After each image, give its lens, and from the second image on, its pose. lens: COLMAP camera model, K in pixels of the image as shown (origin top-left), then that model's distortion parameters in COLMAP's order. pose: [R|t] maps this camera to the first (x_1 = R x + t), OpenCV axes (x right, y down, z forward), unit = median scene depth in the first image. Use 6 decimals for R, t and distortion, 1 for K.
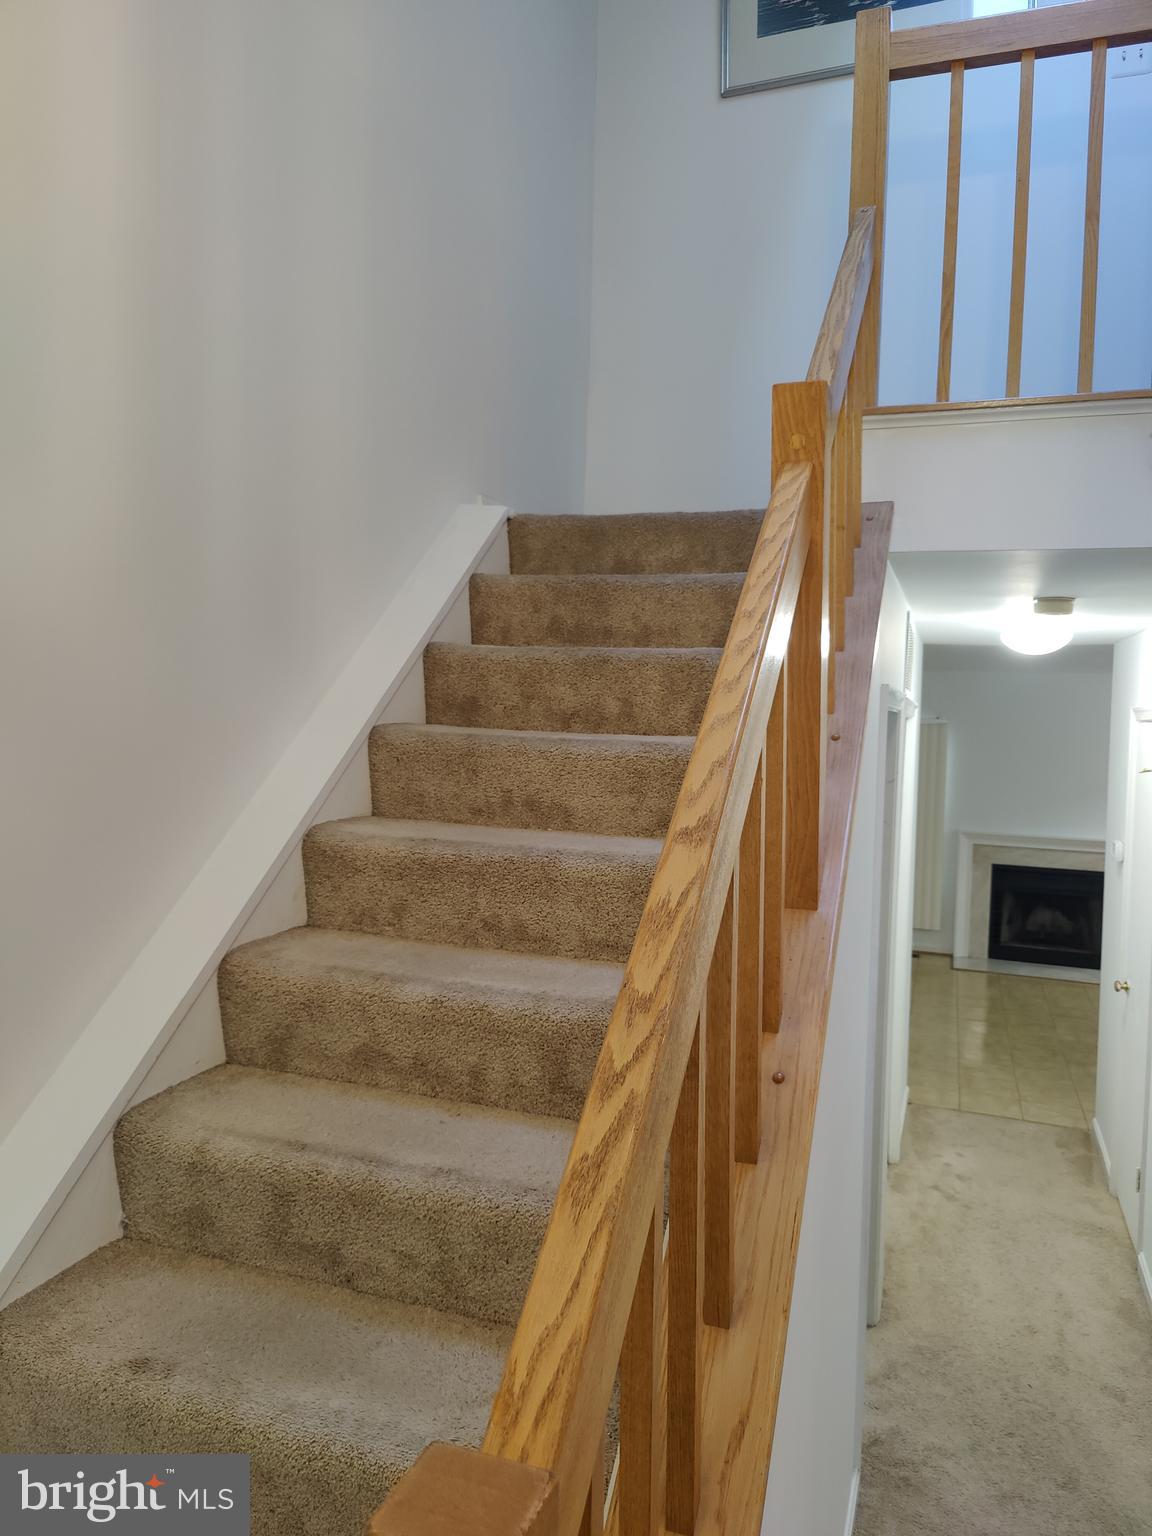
lens RADIAL K [[1074.1, 0, 576.0], [0, 1074.1, 768.0], [0, 0, 1]] dist [0.006212, 0.000049]
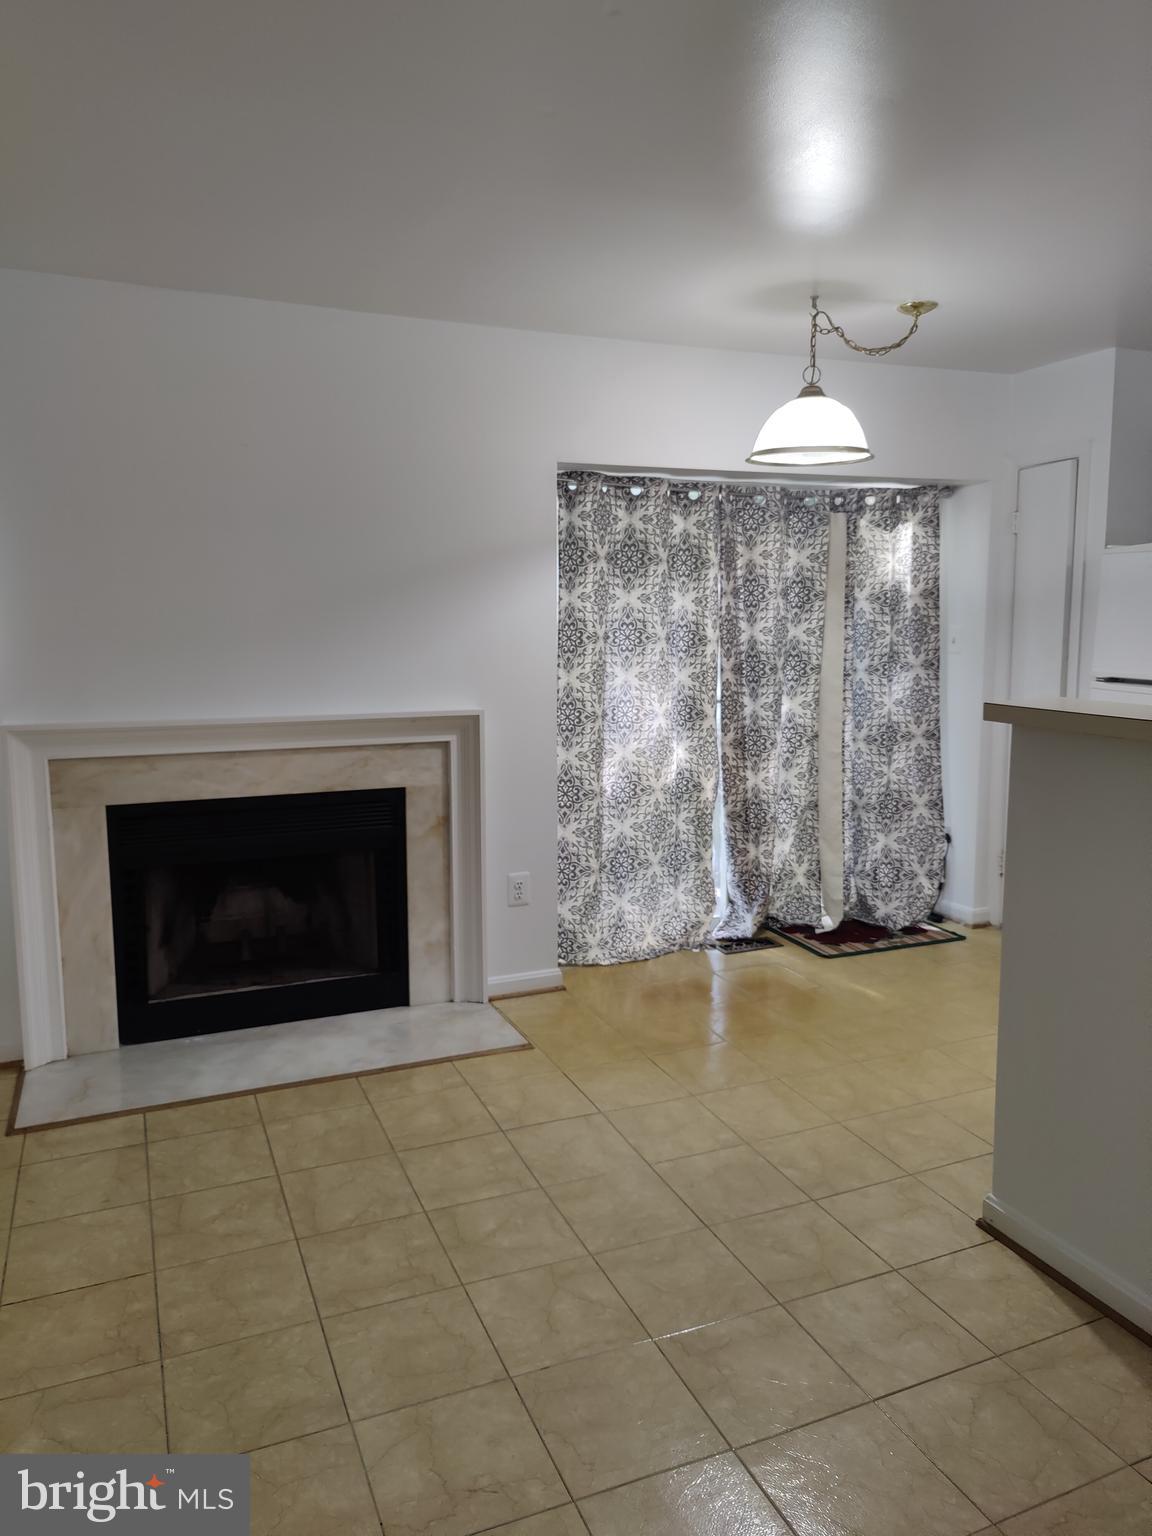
lens RADIAL K [[1155.9, 0, 576.0], [0, 1155.9, 768.0], [0, 0, 1]] dist [0.095989, 0.000652]
pose [[0.745650, -0.118604, 0.655698, 0.236191], [0.076225, 0.992754, 0.092890, 0.049299], [-0.661964, -0.019283, 0.749288, 0.567756]]
